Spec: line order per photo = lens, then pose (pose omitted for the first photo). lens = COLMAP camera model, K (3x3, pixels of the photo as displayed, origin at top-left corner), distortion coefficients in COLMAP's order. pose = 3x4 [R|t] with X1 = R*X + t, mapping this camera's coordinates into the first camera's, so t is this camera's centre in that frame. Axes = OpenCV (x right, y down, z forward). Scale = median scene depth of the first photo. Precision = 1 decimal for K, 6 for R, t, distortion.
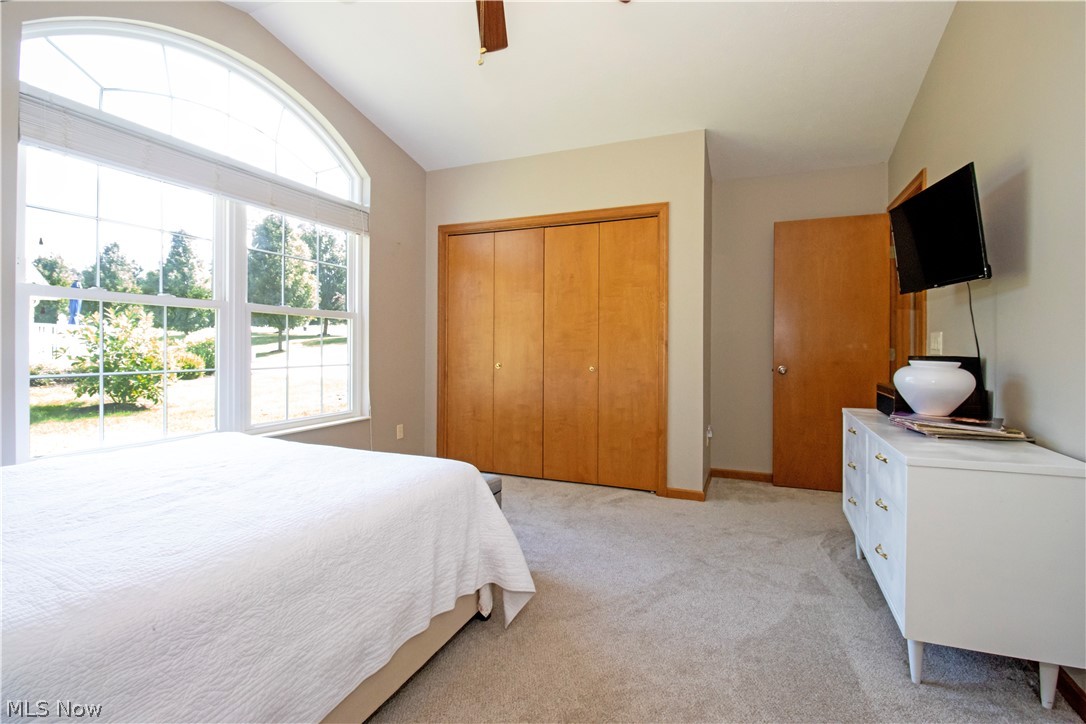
lens RADIAL K [[502.3, 0, 537.2], [0, 502.3, 349.0], [0, 0, 1]] dist [-0.000327, -0.013144]
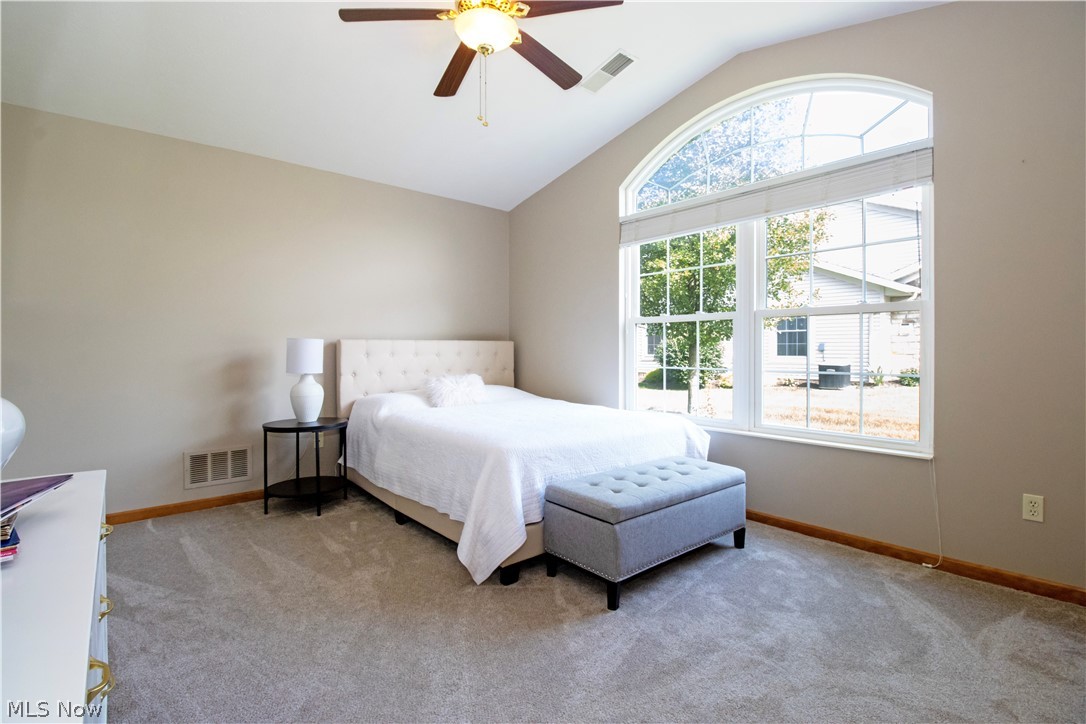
lens RADIAL K [[502.3, 0, 537.2], [0, 502.3, 349.0], [0, 0, 1]] dist [-0.000327, -0.013144]
pose [[-0.427757, -0.014629, -0.903775, 0.572610], [-0.012863, 0.999866, -0.010097, 0.009807], [0.903802, 0.007307, -0.427888, 0.985572]]
